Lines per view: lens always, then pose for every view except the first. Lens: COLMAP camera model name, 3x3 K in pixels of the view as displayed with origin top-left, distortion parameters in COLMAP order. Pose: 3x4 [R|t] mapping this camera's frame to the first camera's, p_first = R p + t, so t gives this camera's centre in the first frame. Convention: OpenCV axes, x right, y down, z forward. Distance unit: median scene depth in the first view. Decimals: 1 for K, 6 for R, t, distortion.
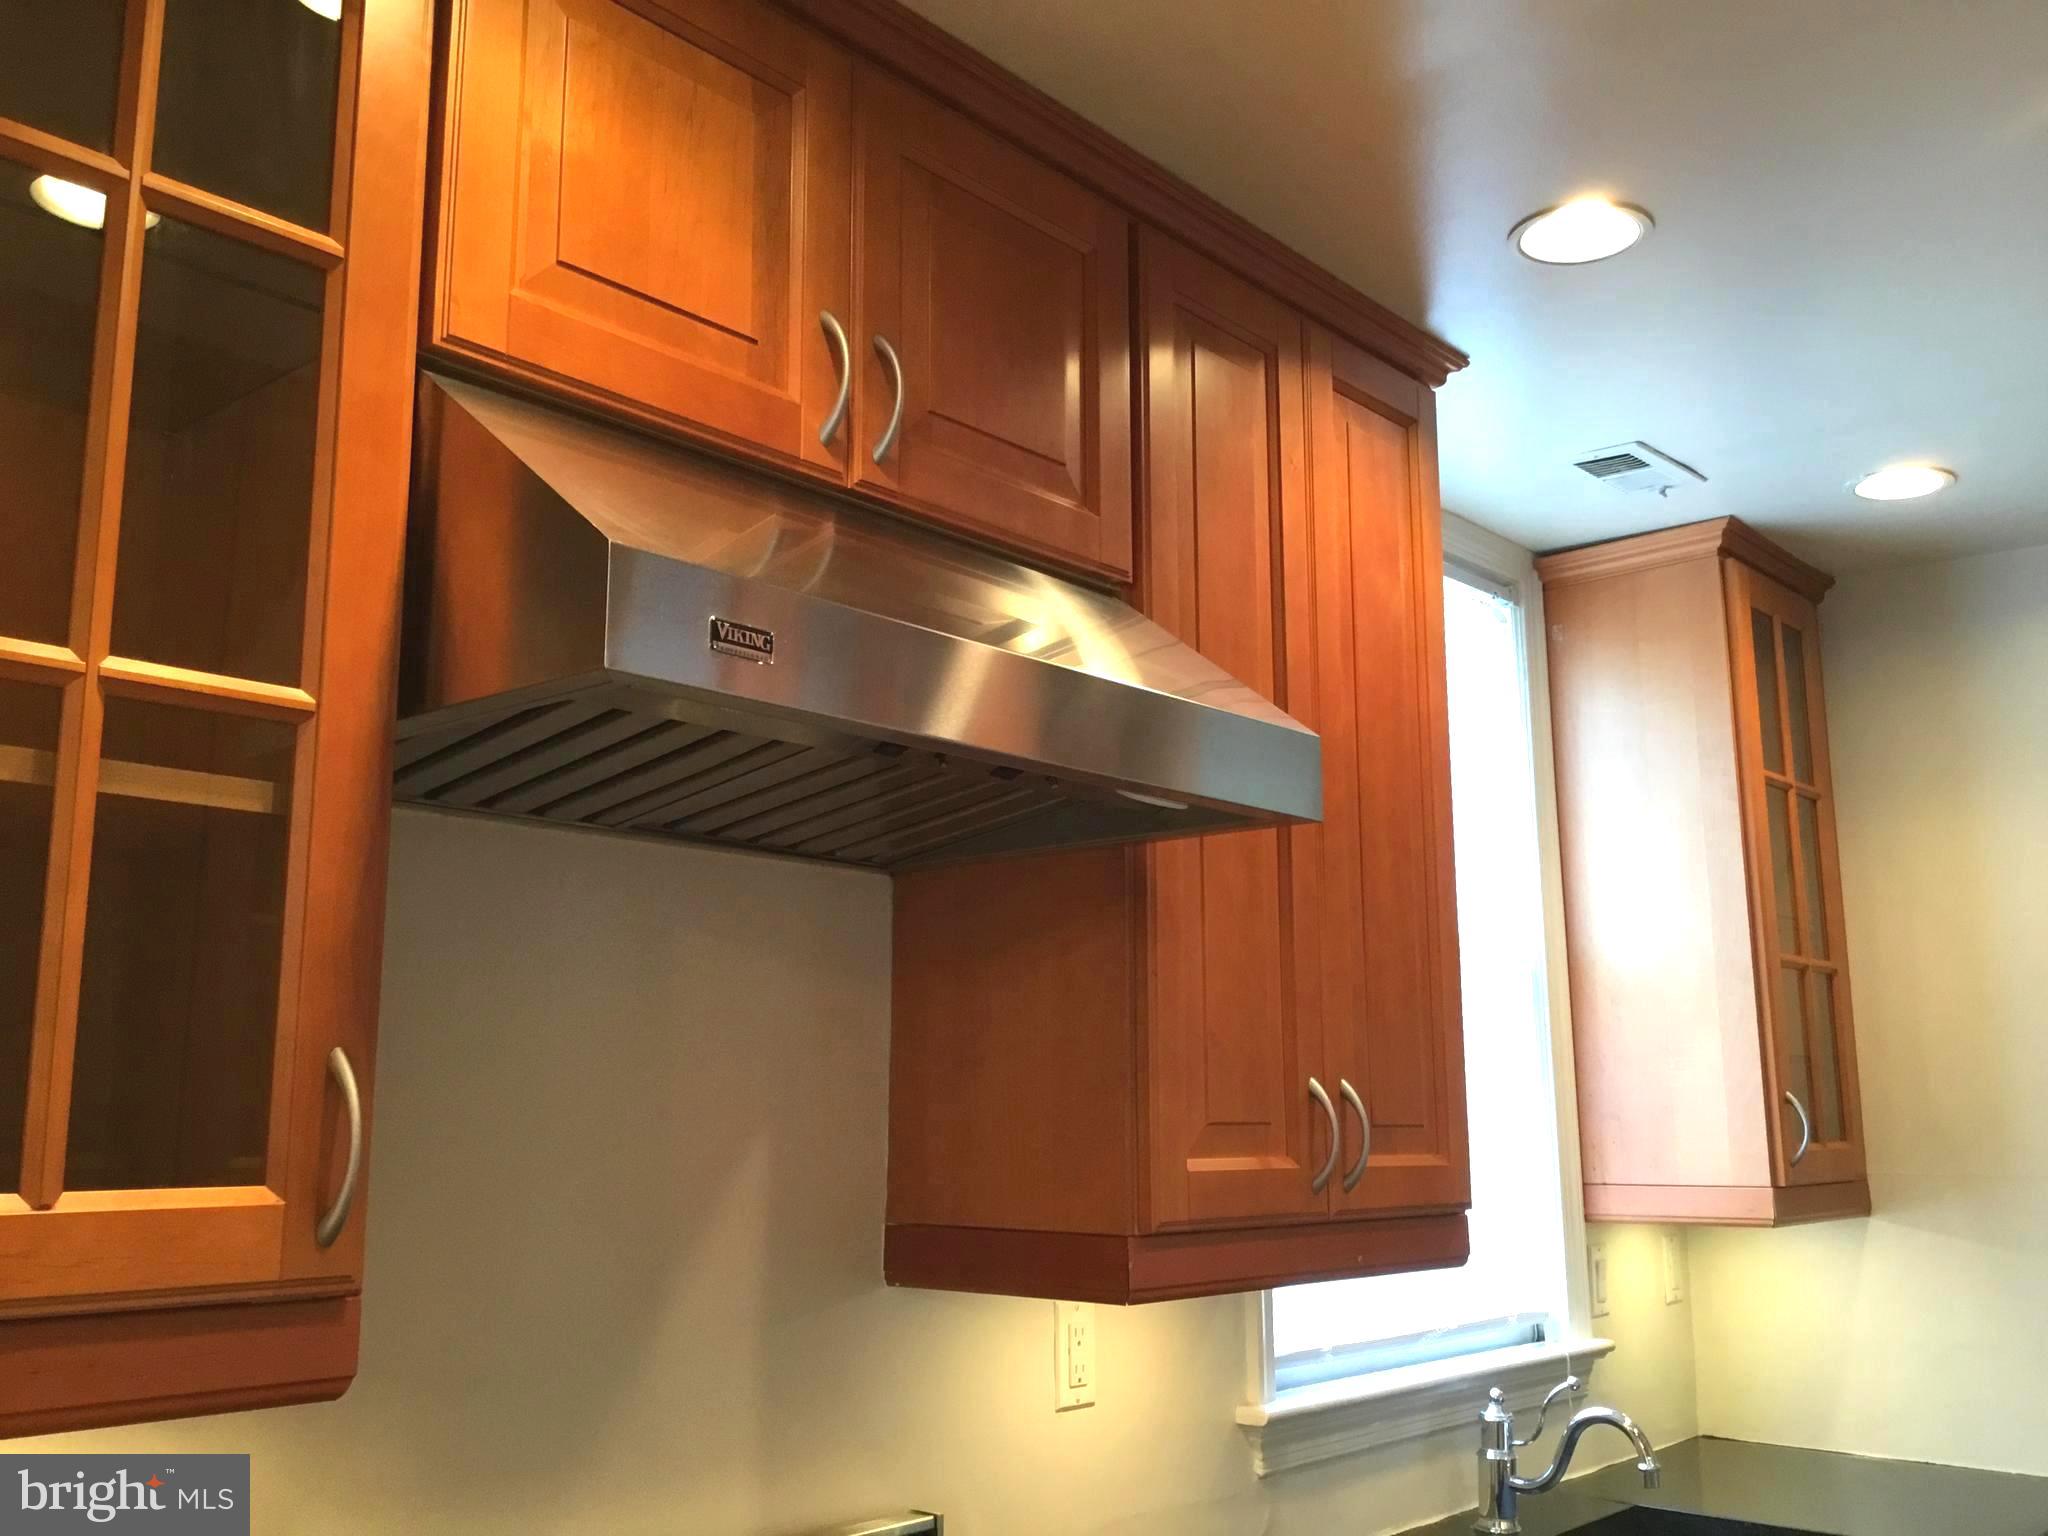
lens RADIAL K [[1850.6, 0, 1015.1], [0, 1850.6, 757.4], [0, 0, 1]] dist [0.136470, -0.264919]
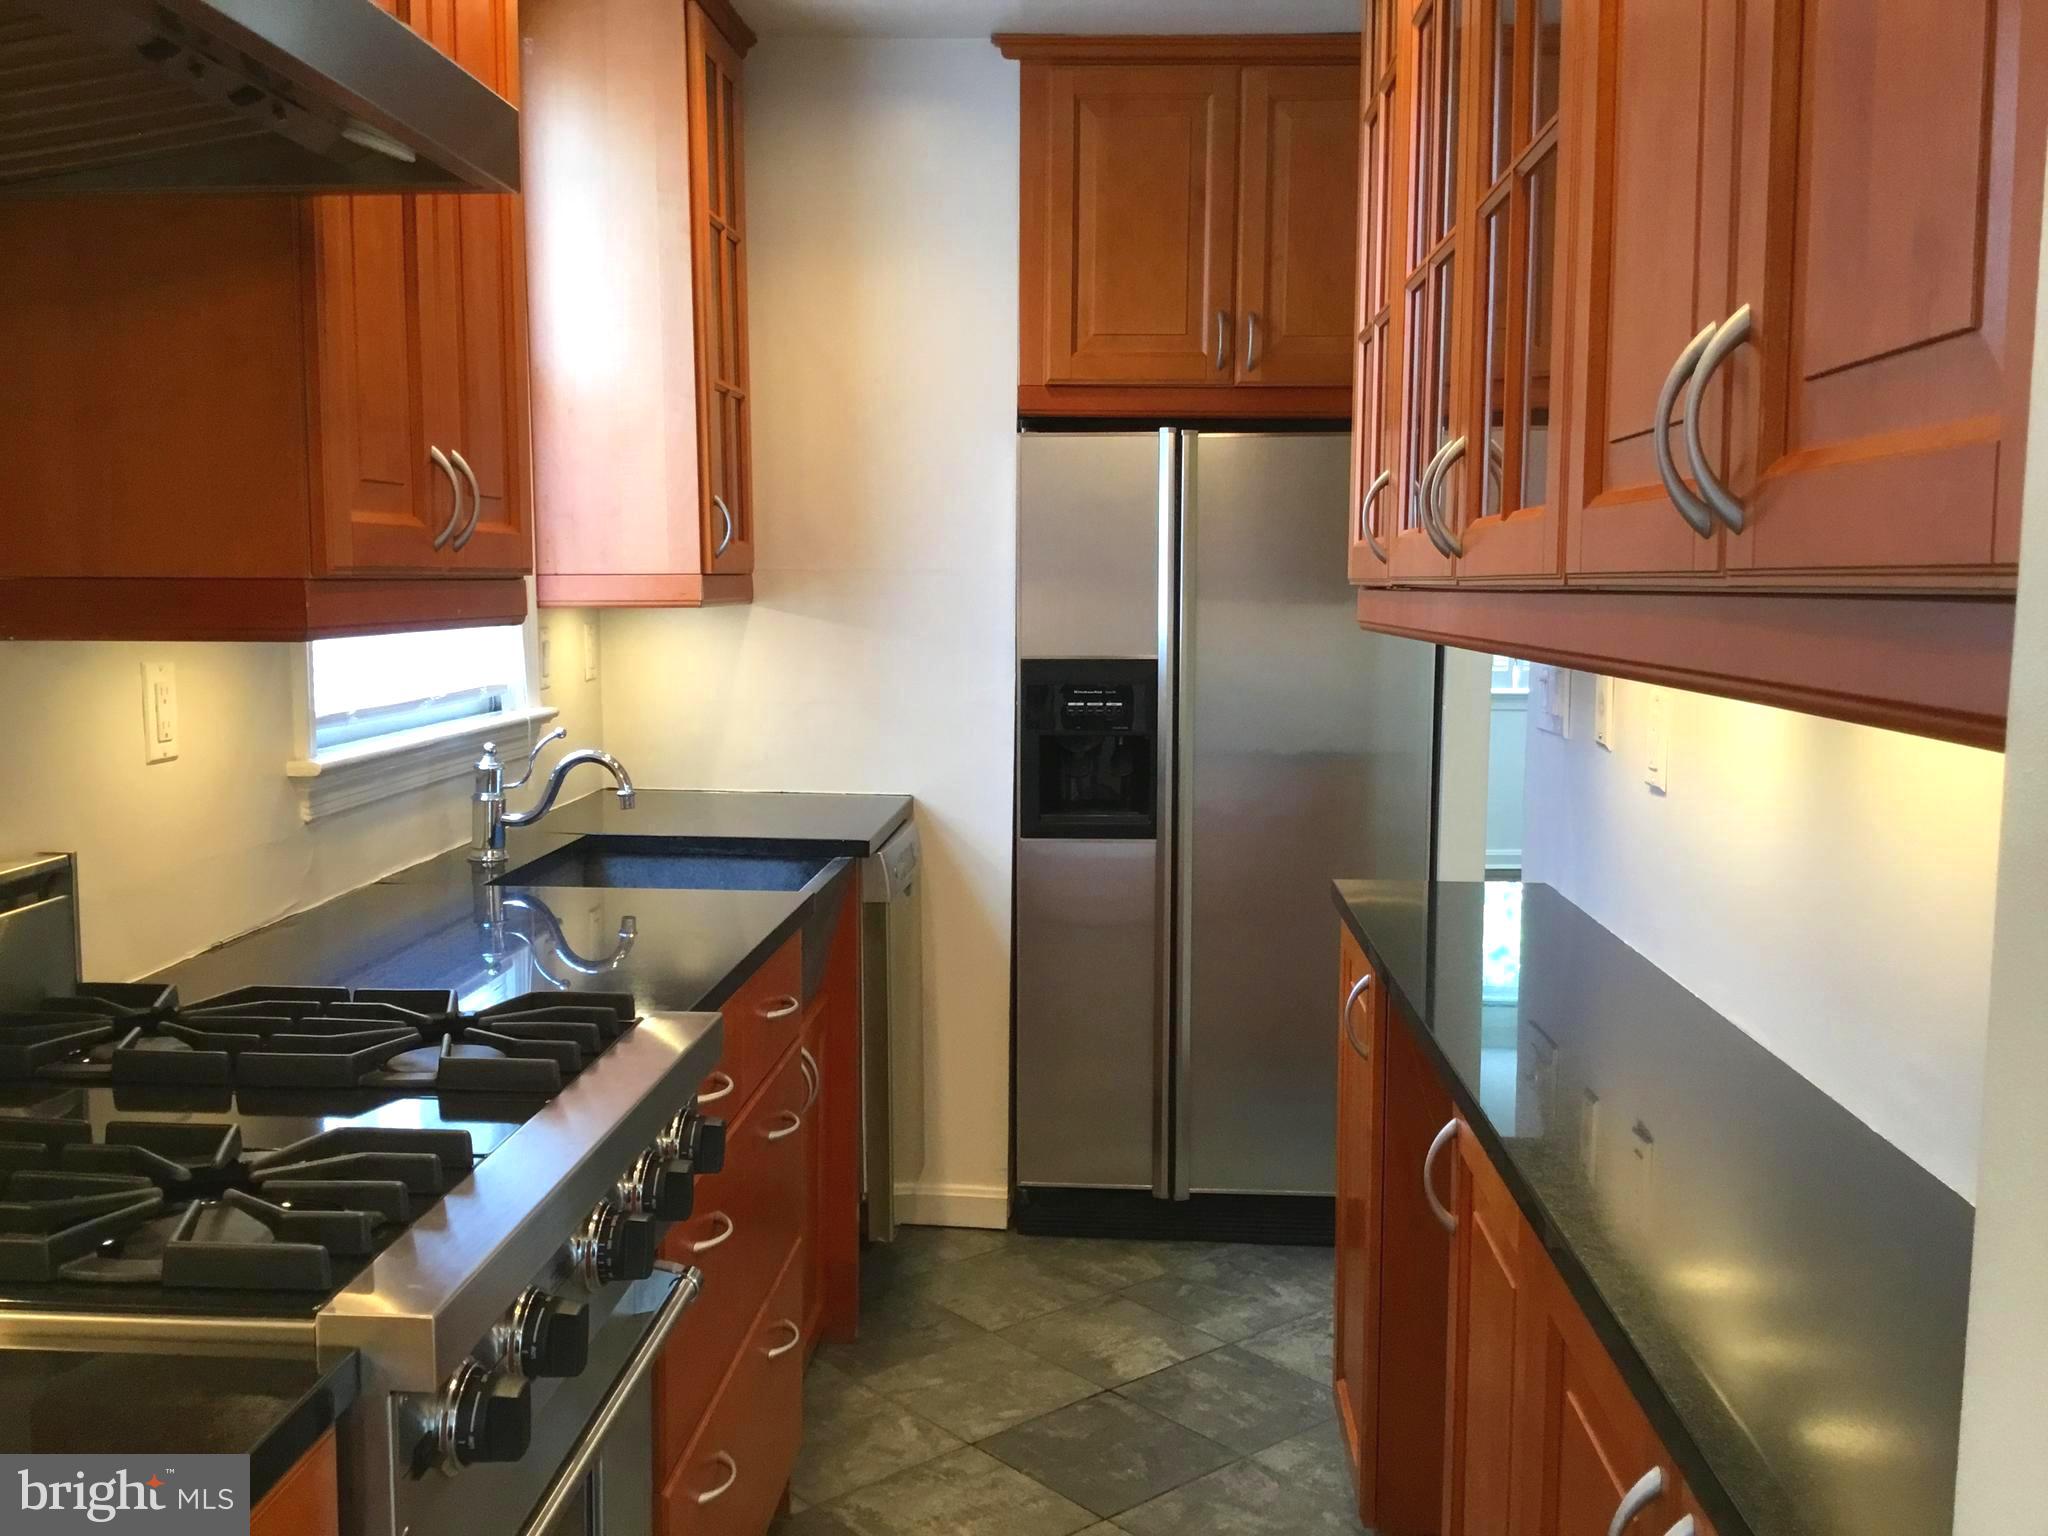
lens RADIAL K [[1850.6, 0, 1015.1], [0, 1850.6, 757.4], [0, 0, 1]] dist [0.136470, -0.264919]
pose [[0.794365, -0.058056, 0.604661, -0.177515], [-0.117047, 0.962139, 0.246148, 0.030379], [-0.596058, -0.266305, 0.757494, -0.045718]]
